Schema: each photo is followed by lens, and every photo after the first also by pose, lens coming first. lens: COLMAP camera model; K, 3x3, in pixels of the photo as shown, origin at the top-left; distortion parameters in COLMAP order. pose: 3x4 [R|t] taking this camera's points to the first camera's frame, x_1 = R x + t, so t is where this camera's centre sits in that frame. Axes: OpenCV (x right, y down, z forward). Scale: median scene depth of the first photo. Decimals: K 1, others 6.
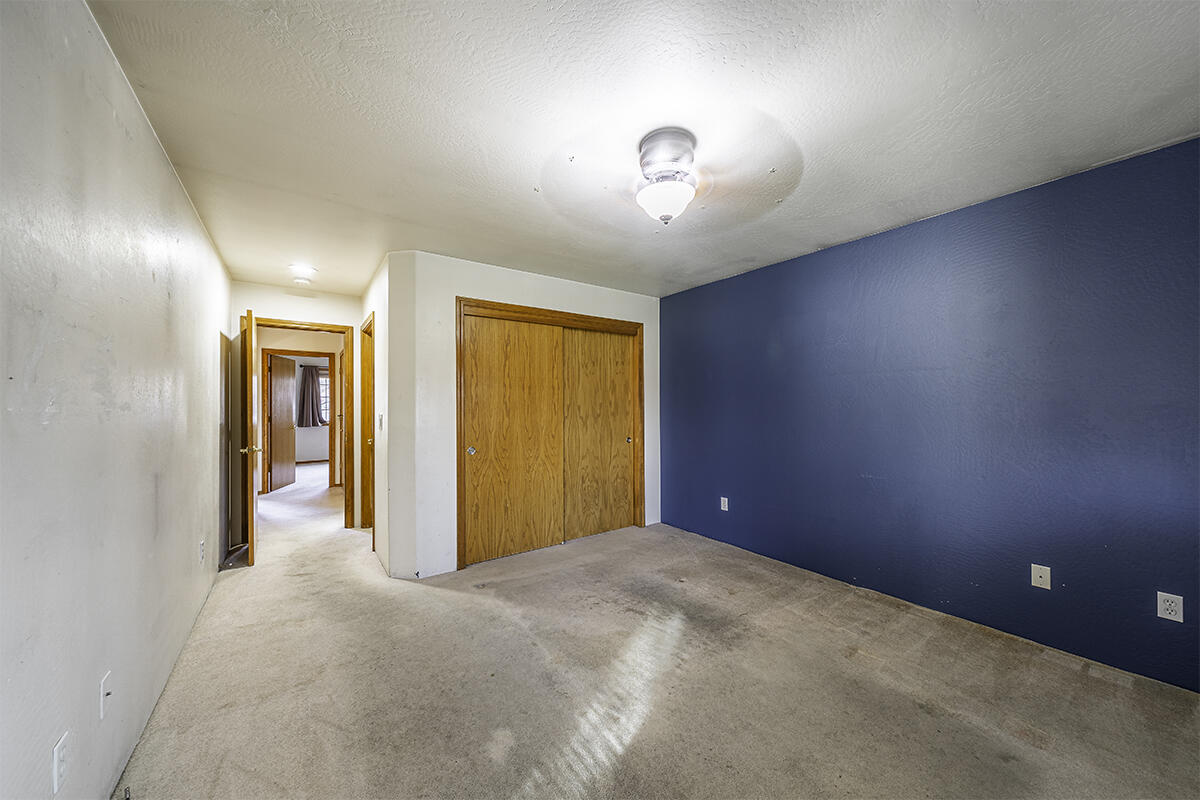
lens RADIAL K [[411.0, 0, 608.3], [0, 411.0, 405.1], [0, 0, 1]] dist [-0.001910, -0.000135]
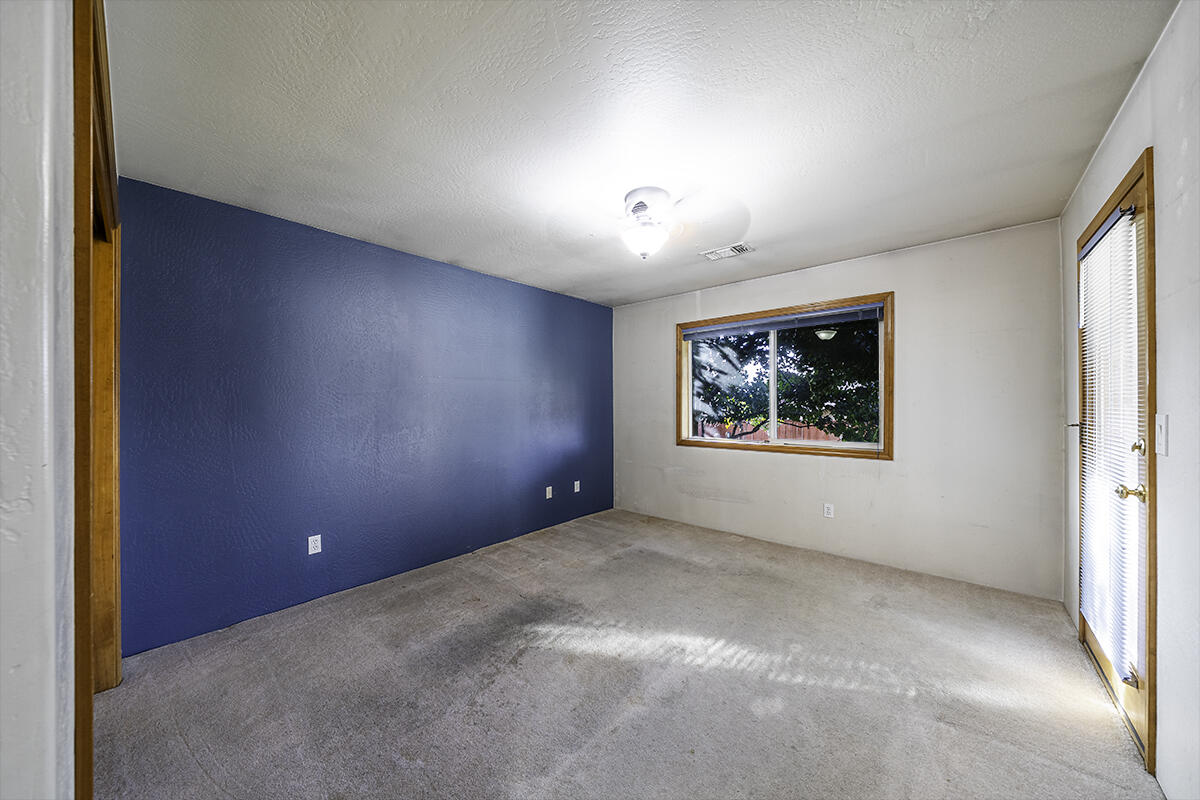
lens RADIAL K [[406.7, 0, 592.2], [0, 406.7, 404.5], [0, 0, 1]] dist [-0.001481, -0.000054]
pose [[-0.189289, 0.000483, 0.981921, -0.799349], [0.005621, 0.999984, 0.000592, 0.001660], [-0.981905, 0.005631, -0.189288, 1.062682]]
